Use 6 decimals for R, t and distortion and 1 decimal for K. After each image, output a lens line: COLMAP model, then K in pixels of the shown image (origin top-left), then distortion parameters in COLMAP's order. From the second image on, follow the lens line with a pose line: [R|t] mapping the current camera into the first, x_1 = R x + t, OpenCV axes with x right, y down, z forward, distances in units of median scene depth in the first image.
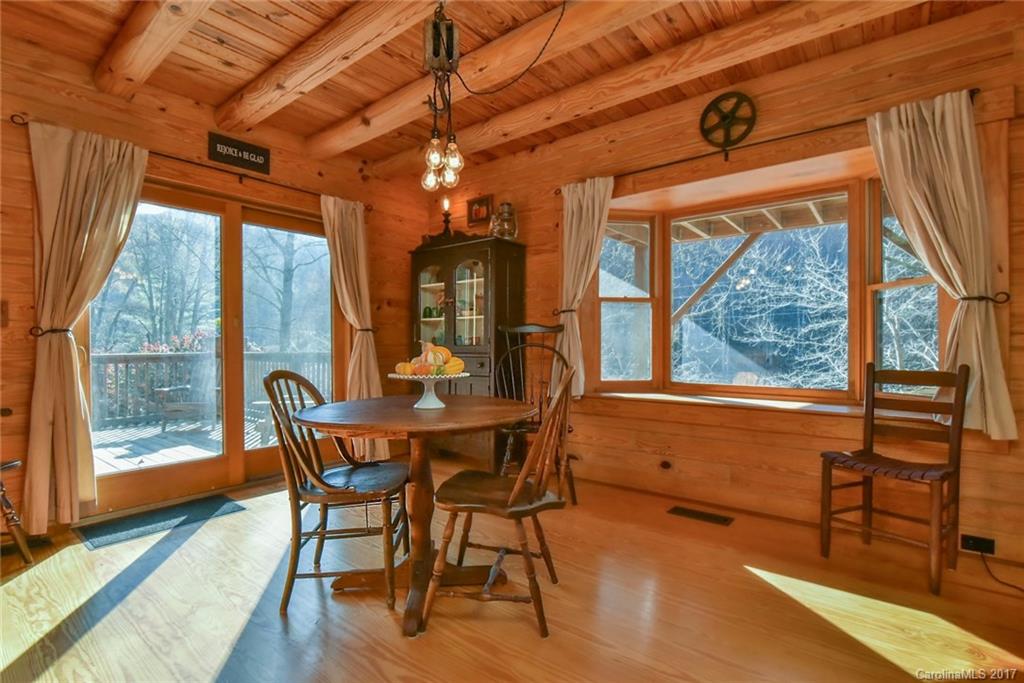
lens RADIAL K [[479.5, 0, 508.6], [0, 479.5, 348.7], [0, 0, 1]] dist [-0.023259, -0.000306]
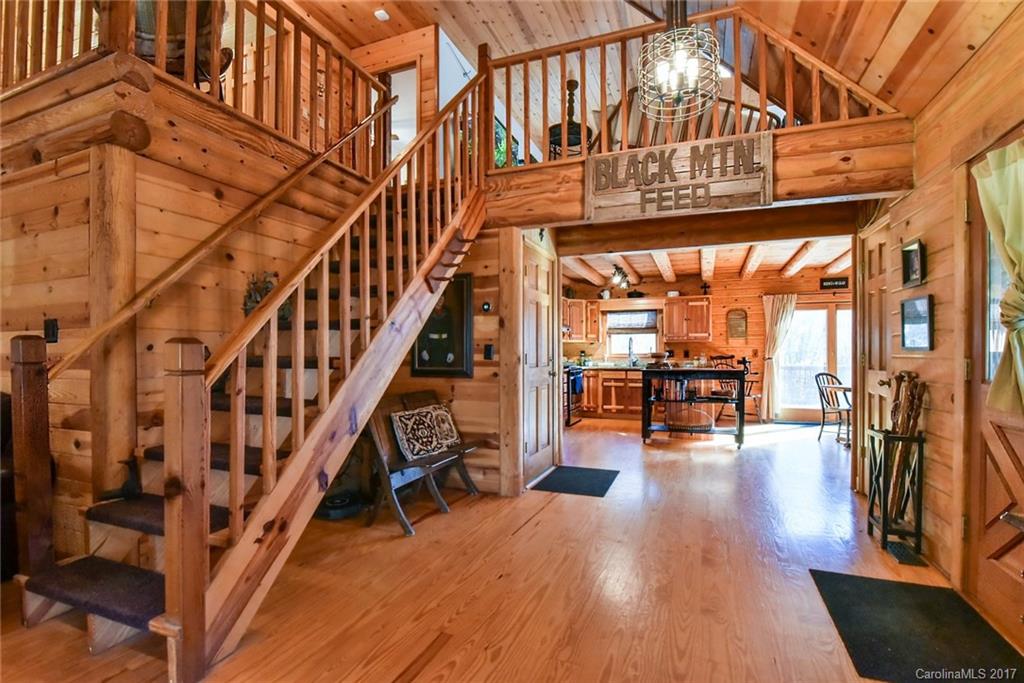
lens RADIAL K [[479.5, 0, 508.6], [0, 479.5, 348.7], [0, 0, 1]] dist [-0.023259, -0.000306]
pose [[0.278132, -0.006974, -0.960517, 1.317142], [-0.011307, 0.999881, -0.010534, -0.038543], [0.960476, 0.013790, 0.278020, -1.281247]]
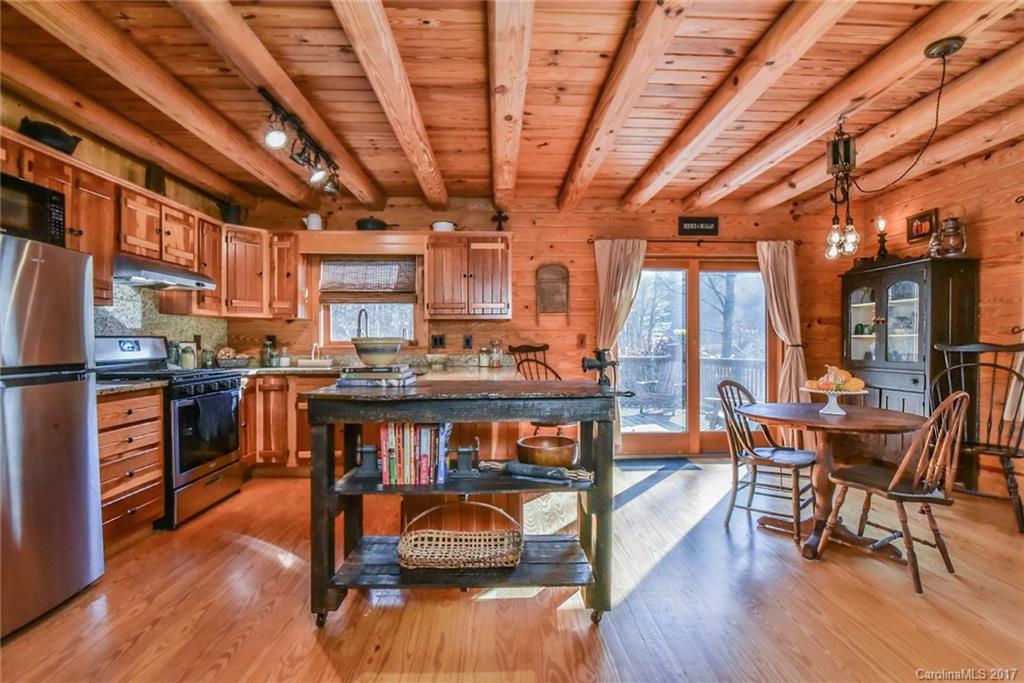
lens RADIAL K [[472.3, 0, 515.2], [0, 472.3, 340.0], [0, 0, 1]] dist [-0.016296, 0.000127]
pose [[0.652191, 0.000312, -0.758055, 0.168426], [-0.010962, 0.999899, -0.009020, -0.043380], [0.757976, 0.014192, 0.652128, -0.376406]]
